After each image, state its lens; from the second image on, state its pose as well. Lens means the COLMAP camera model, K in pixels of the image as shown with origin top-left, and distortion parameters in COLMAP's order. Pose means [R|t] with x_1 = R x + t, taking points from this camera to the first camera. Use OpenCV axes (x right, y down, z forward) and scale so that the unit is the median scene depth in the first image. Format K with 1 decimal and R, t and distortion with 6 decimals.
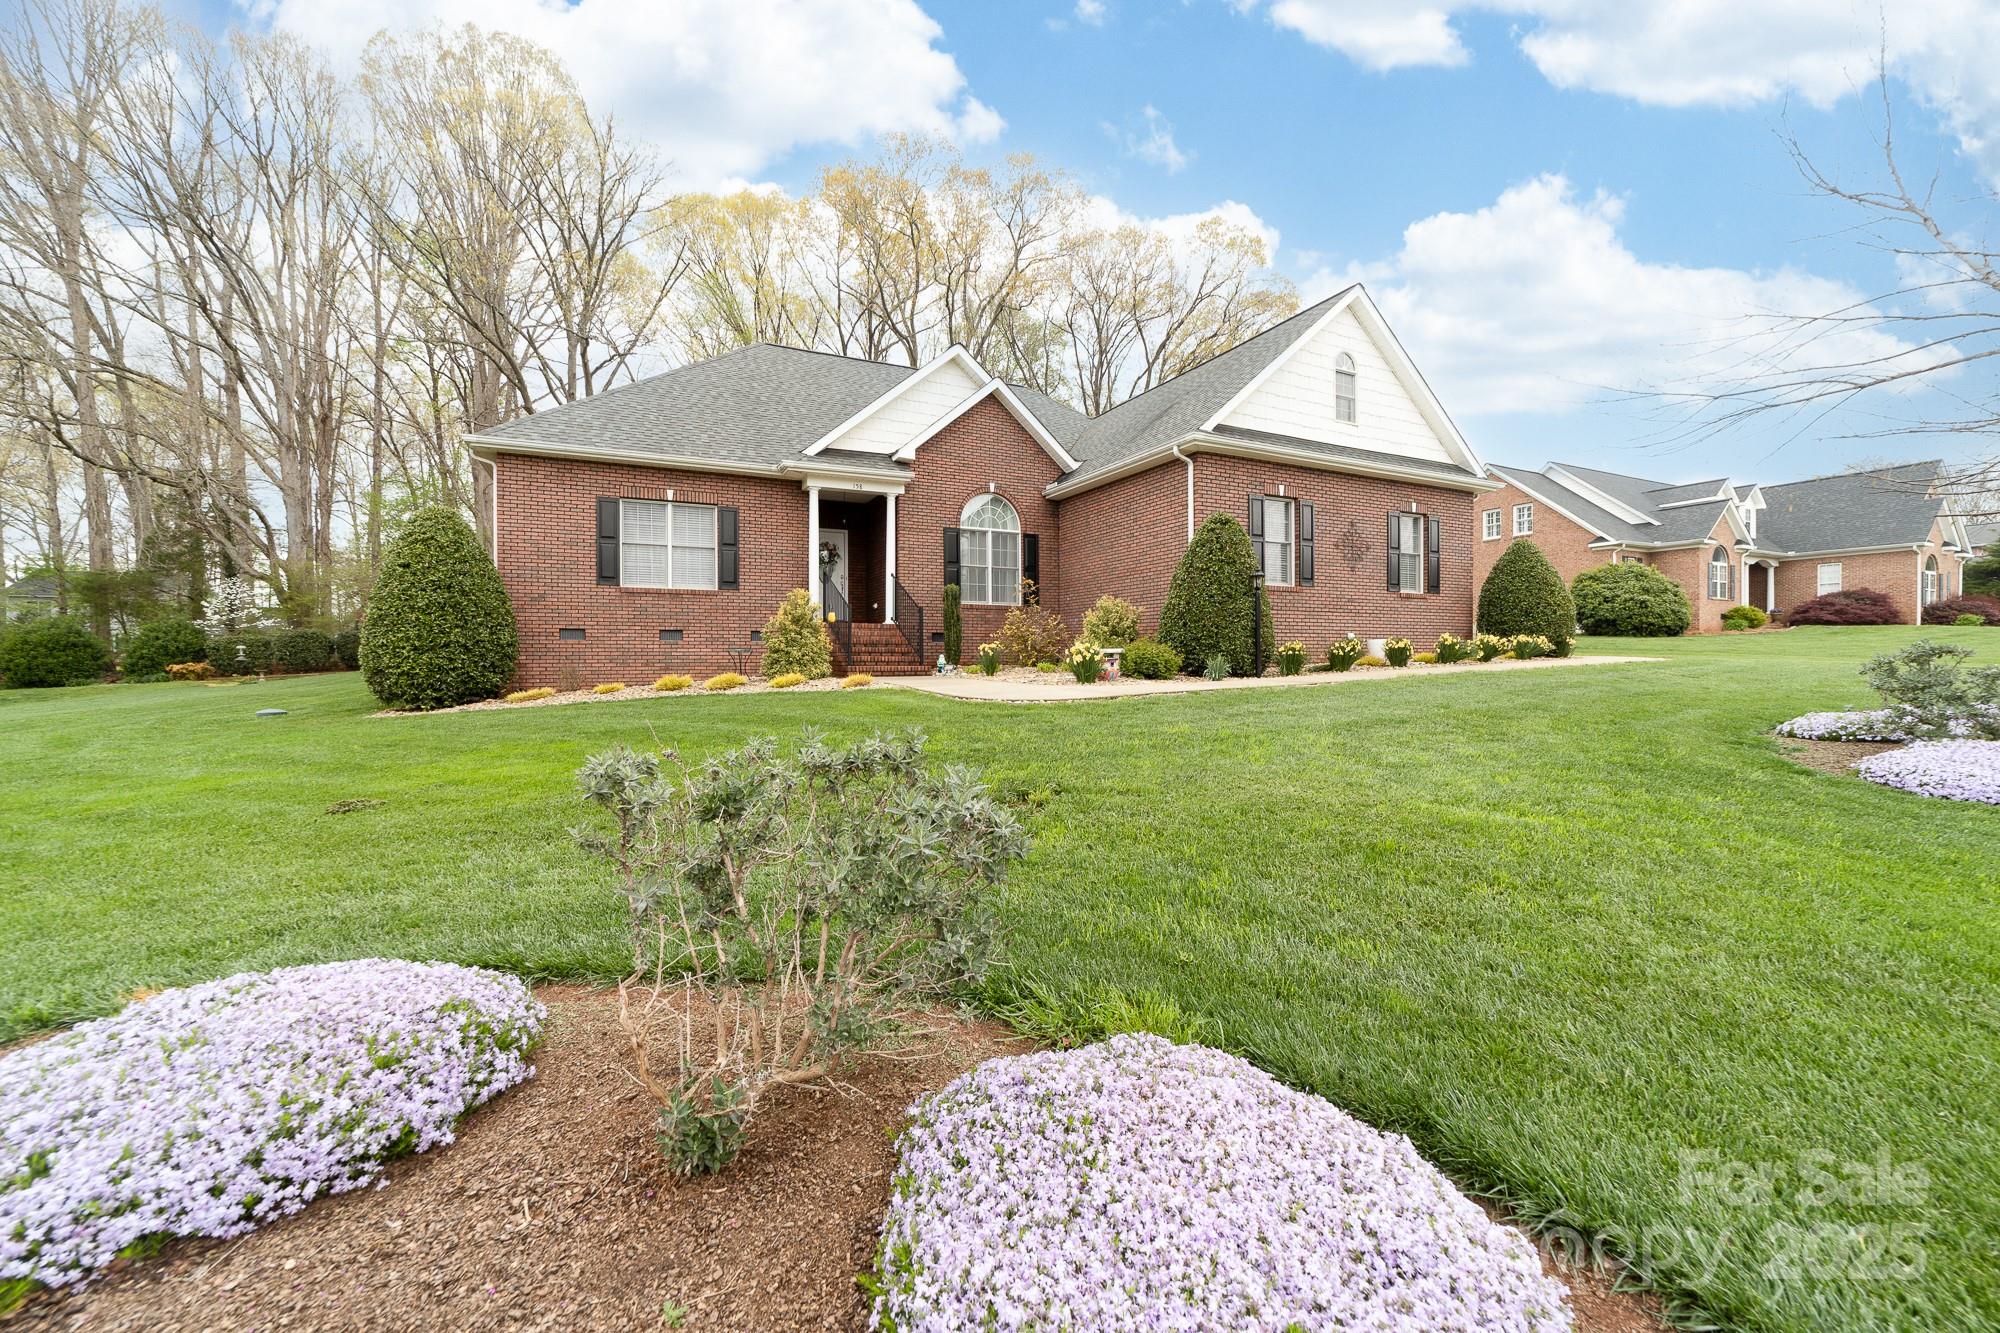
lens RADIAL K [[799.3, 0, 1004.8], [0, 799.3, 662.5], [0, 0, 1]] dist [-0.004194, -0.000080]
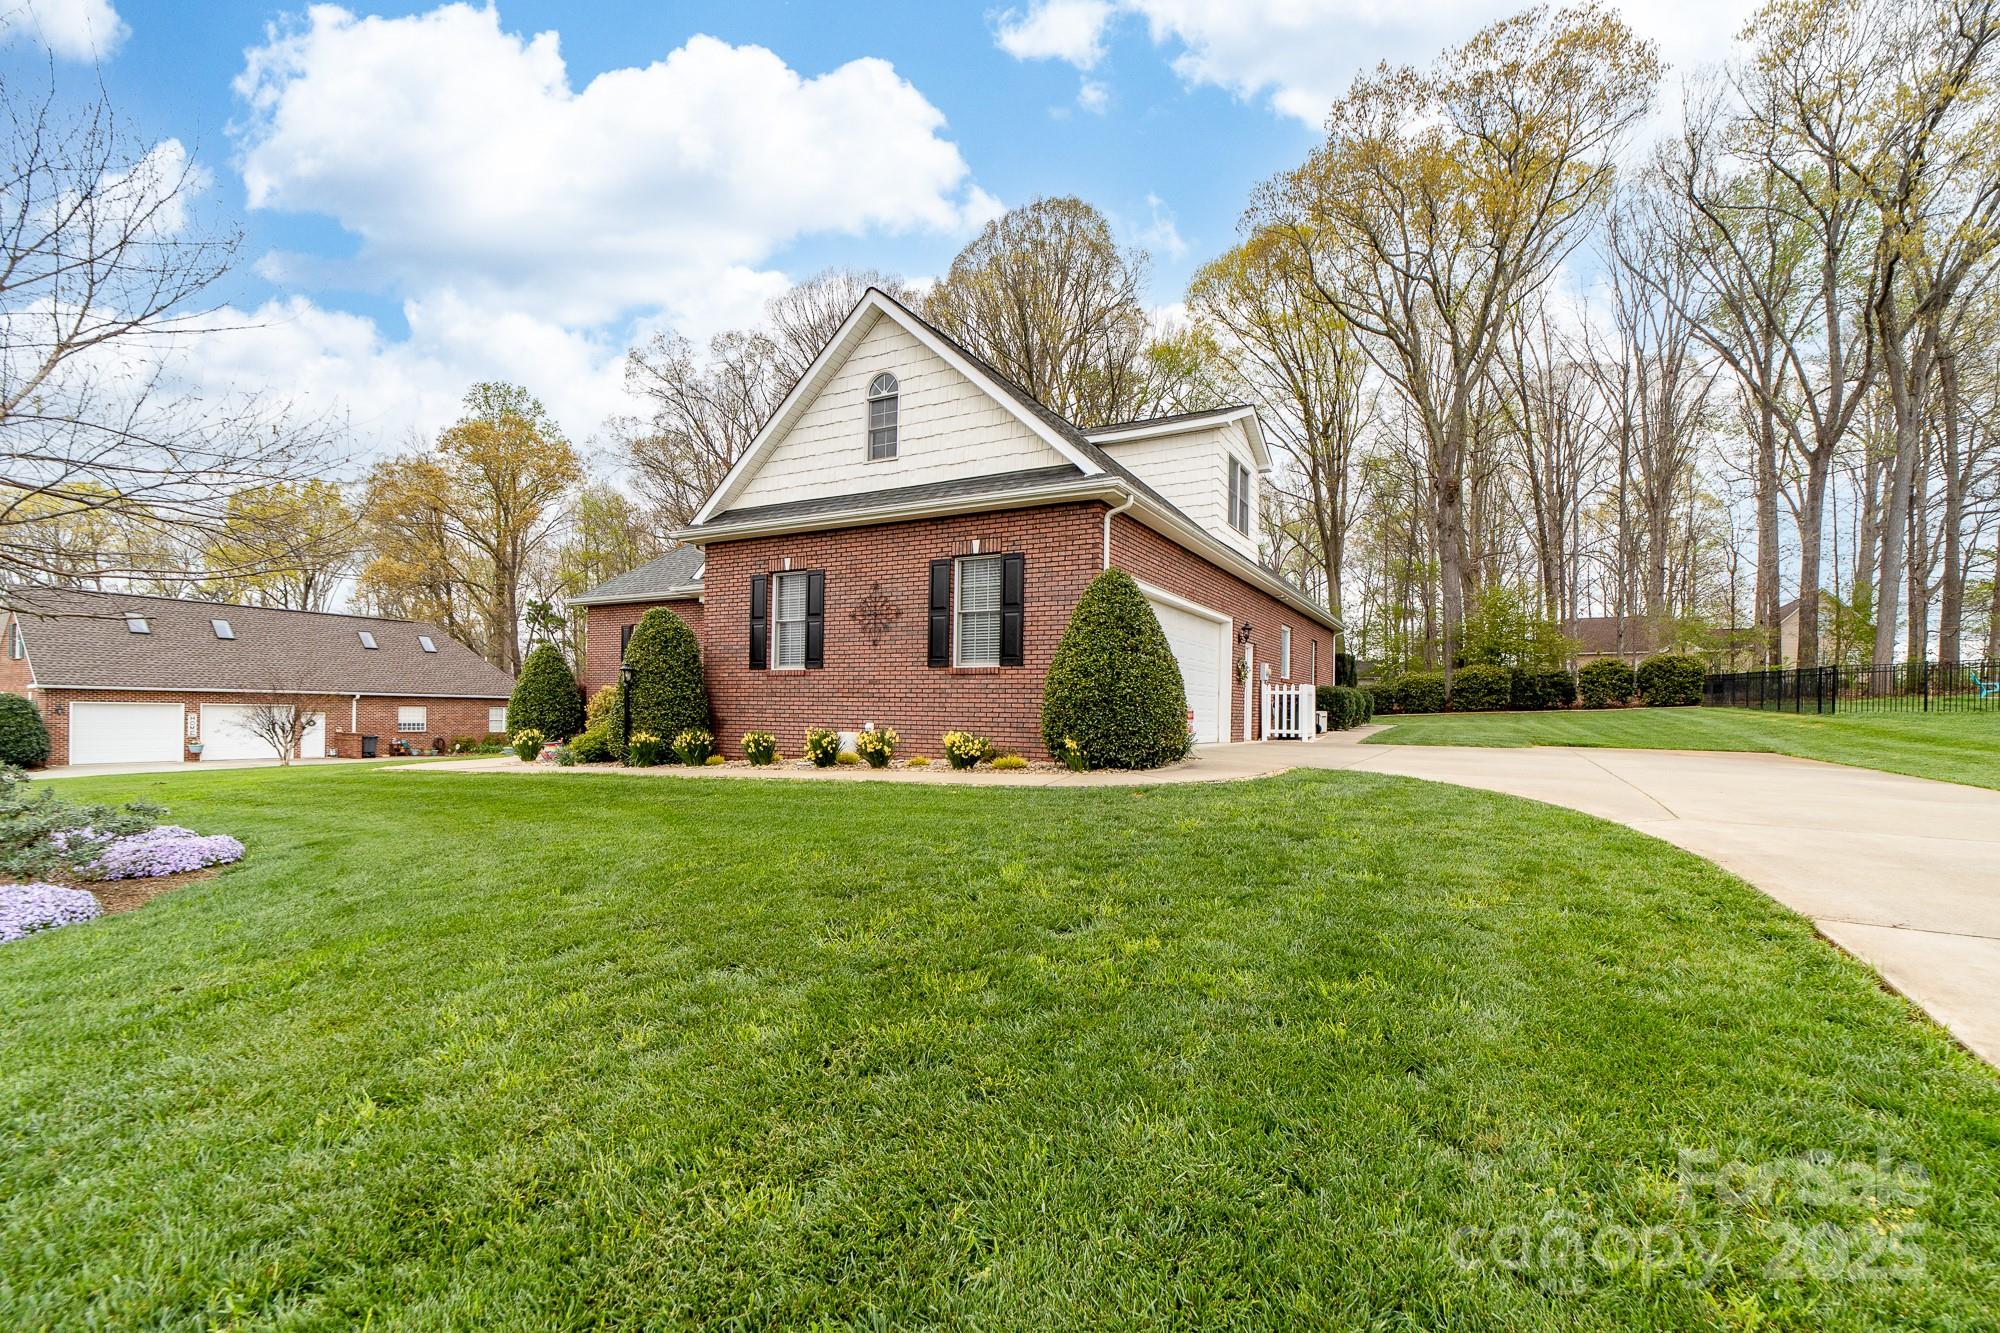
lens RADIAL K [[799.3, 0, 1003.9], [0, 799.3, 681.6], [0, 0, 1]] dist [-0.004194, -0.000080]
pose [[0.568388, -0.008526, -0.822717, 1.158526], [-0.015063, 0.999671, -0.020766, -0.062520], [0.822623, 0.024196, 0.568072, 0.648033]]
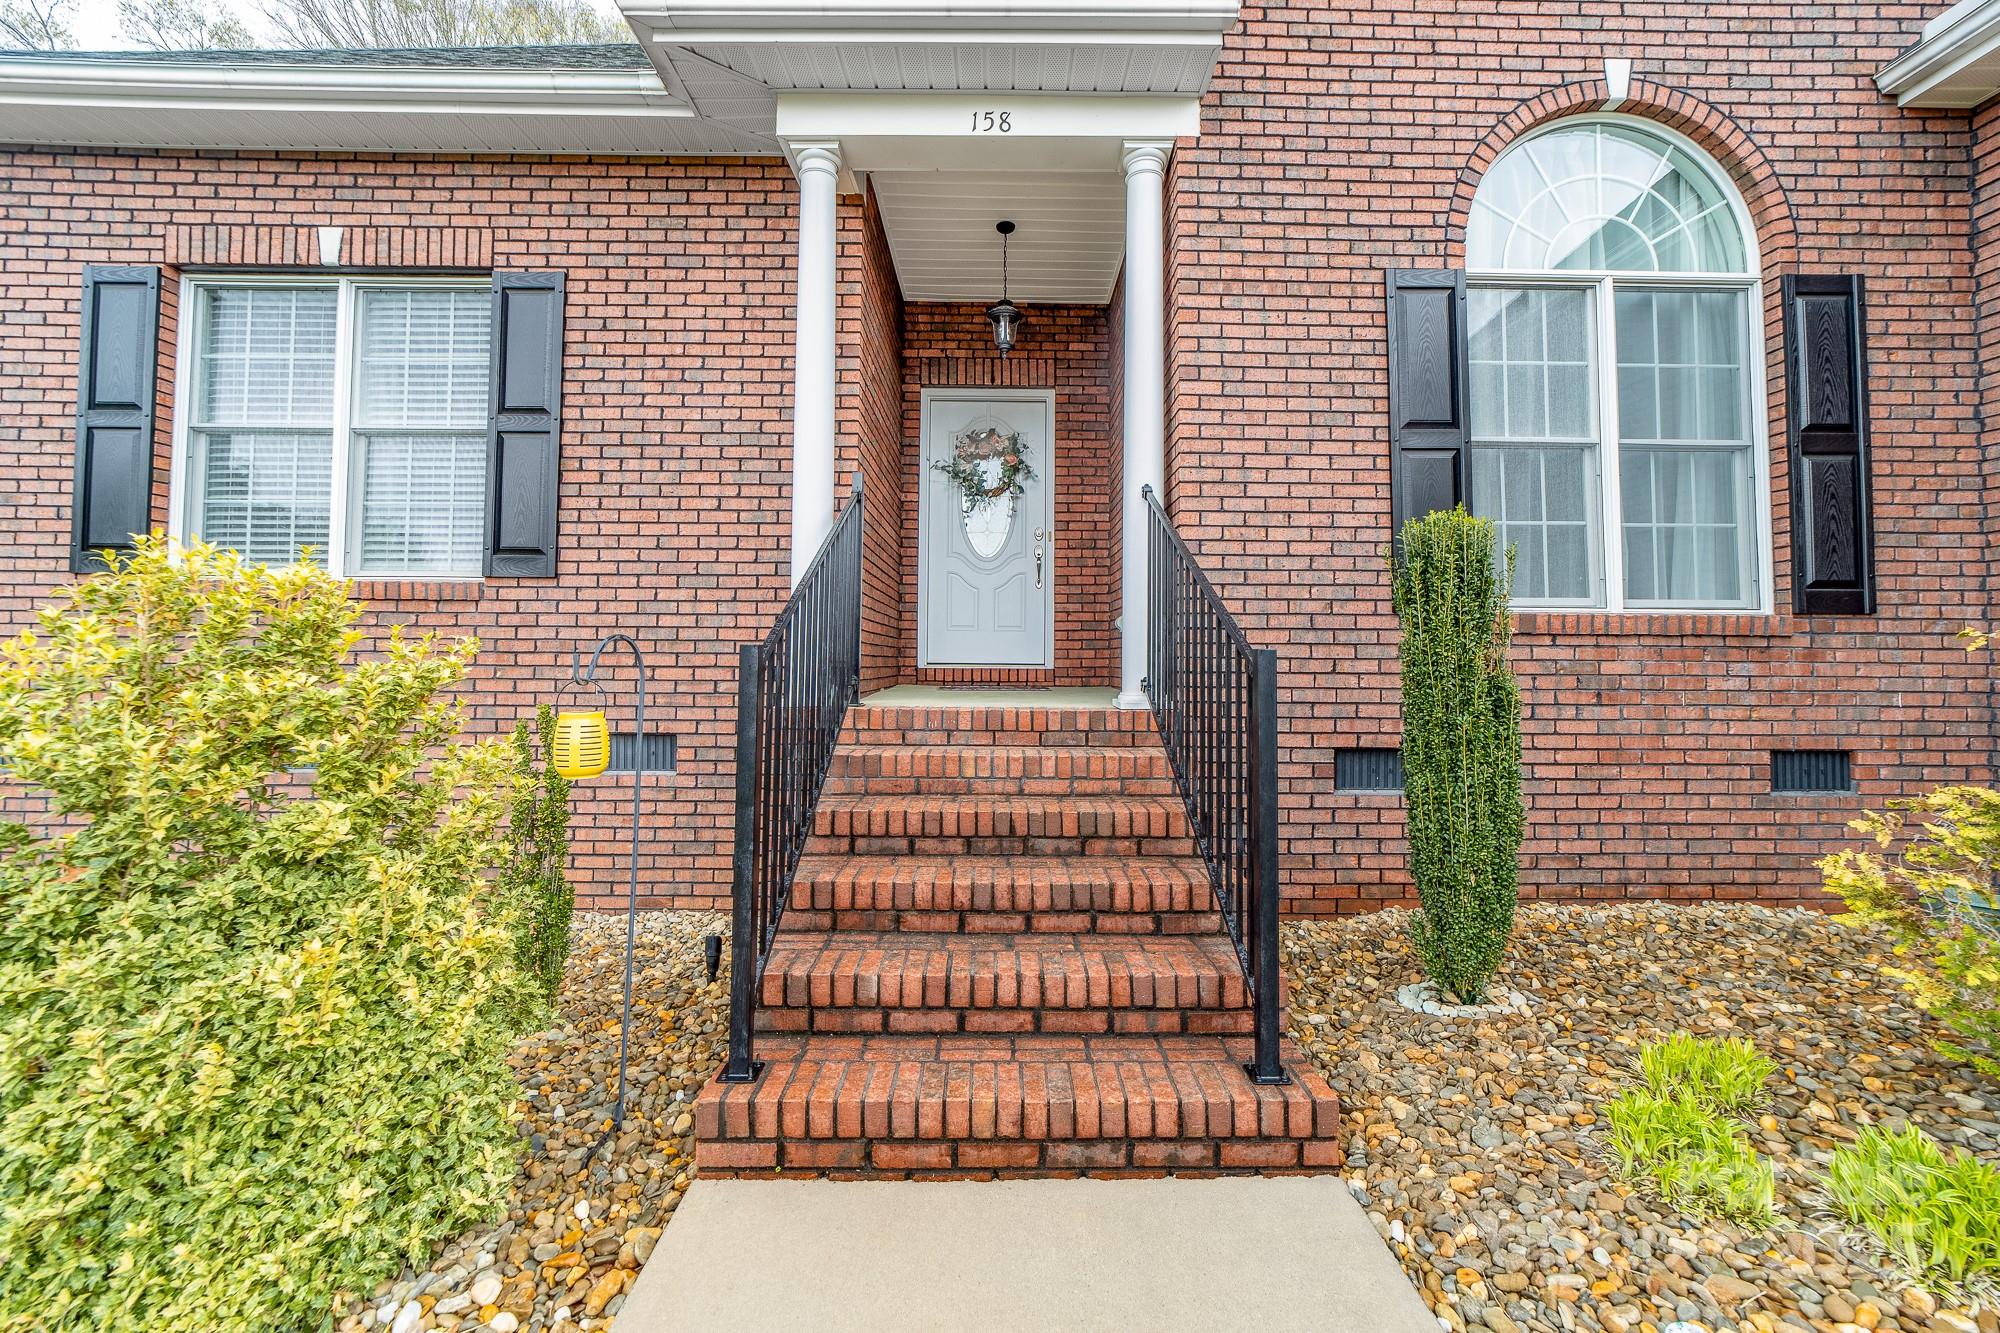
lens RADIAL K [[799.3, 0, 1002.0], [0, 799.3, 654.2], [0, 0, 1]] dist [-0.004194, -0.000080]
pose [[0.898725, -0.003828, -0.438496, -0.080082], [-0.008152, 0.999643, -0.025435, -0.059906], [0.438437, 0.026433, 0.898373, 0.807744]]
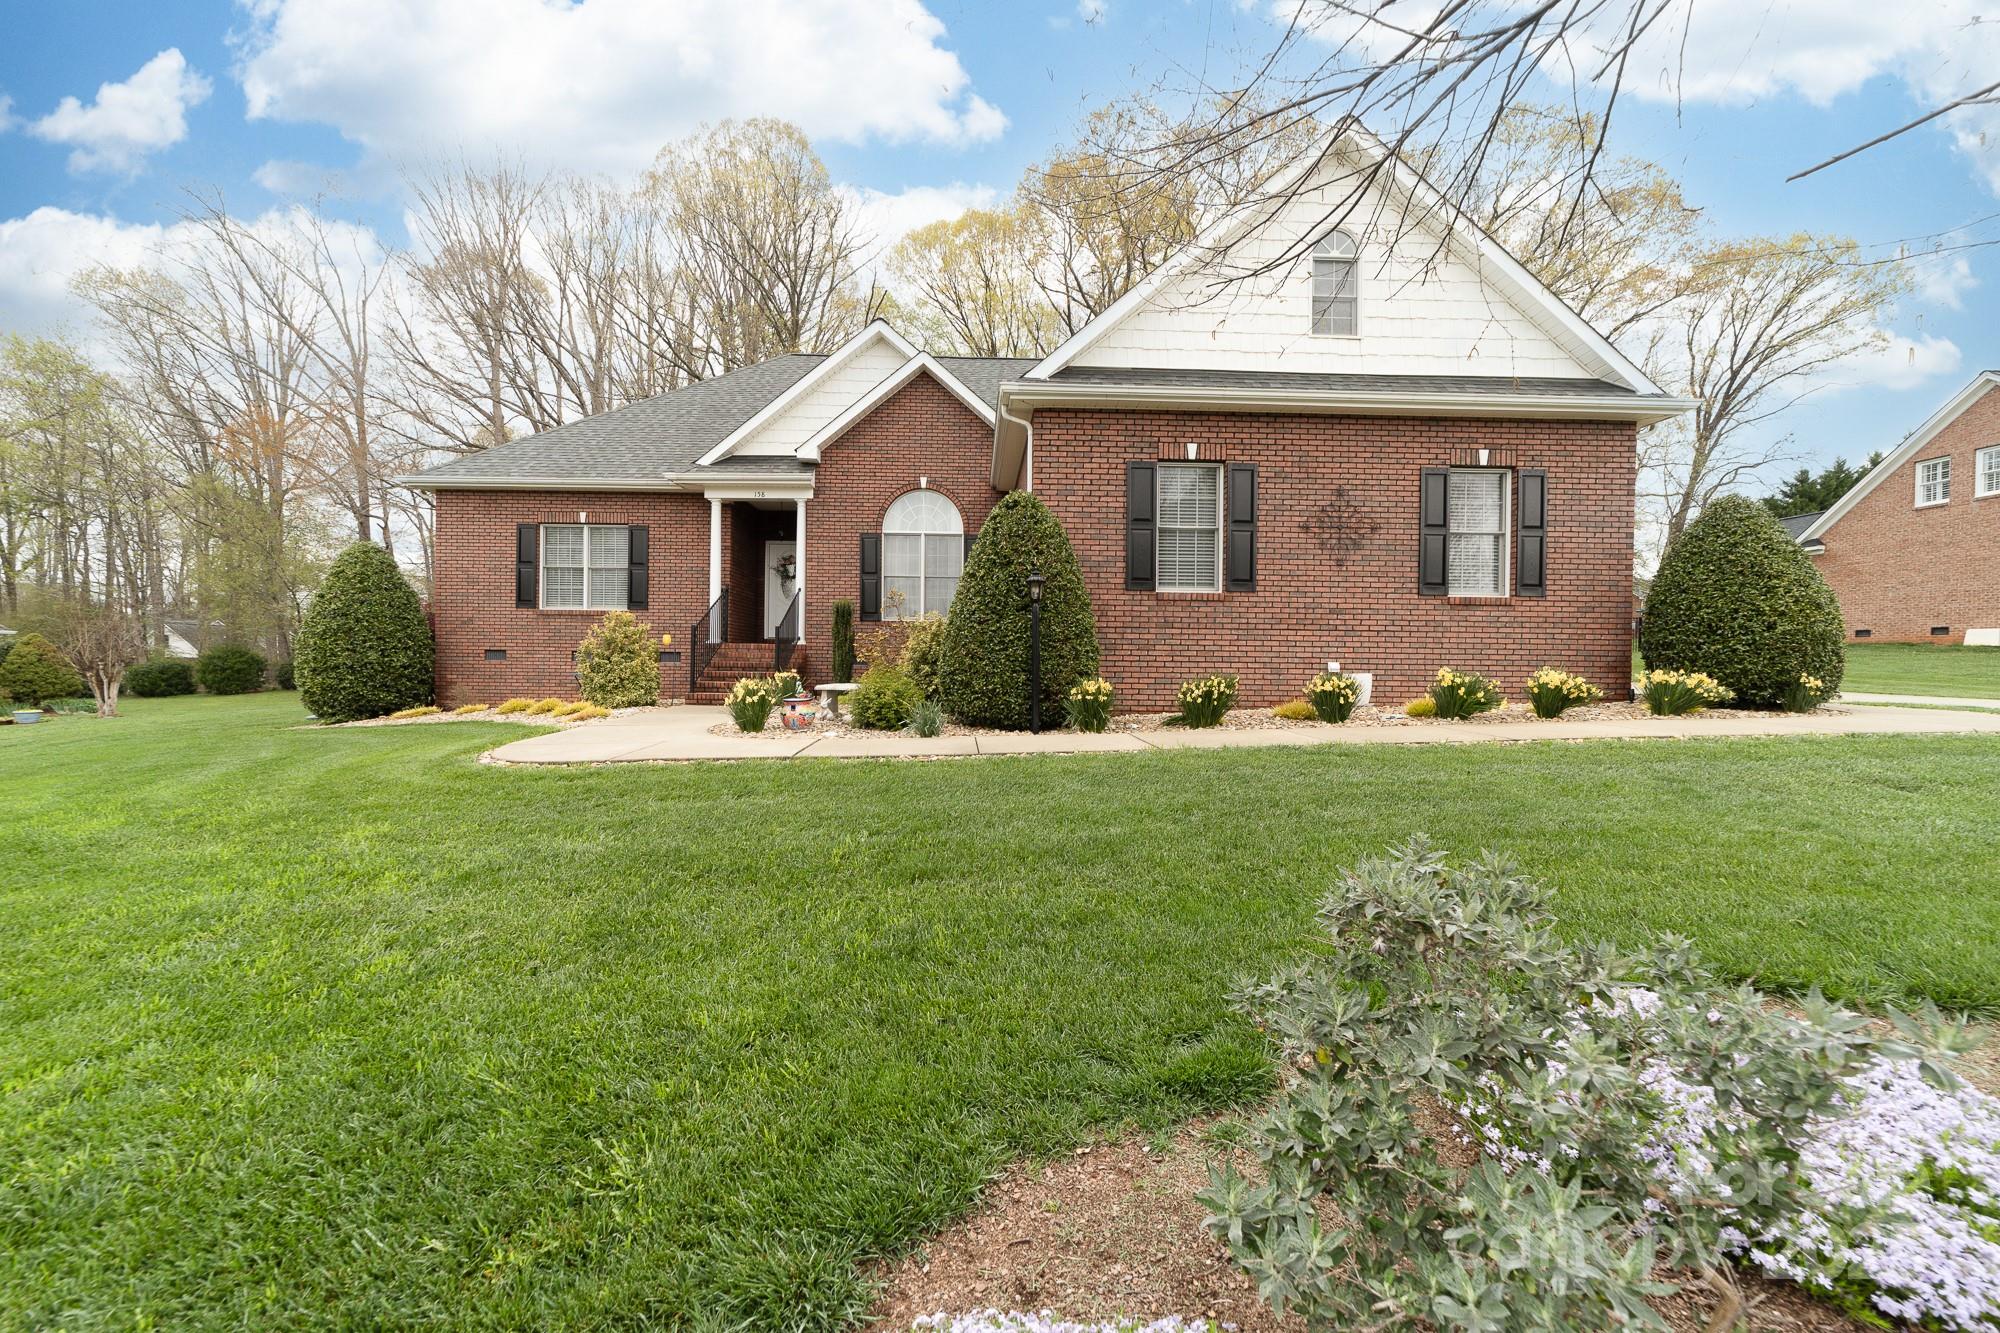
lens RADIAL K [[799.3, 0, 996.5], [0, 799.3, 661.8], [0, 0, 1]] dist [-0.004194, -0.000080]
pose [[0.902353, 0.012264, -0.430823, 0.461145], [-0.016016, 0.999859, -0.005084, -0.029028], [0.430699, 0.011488, 0.902422, 0.300304]]
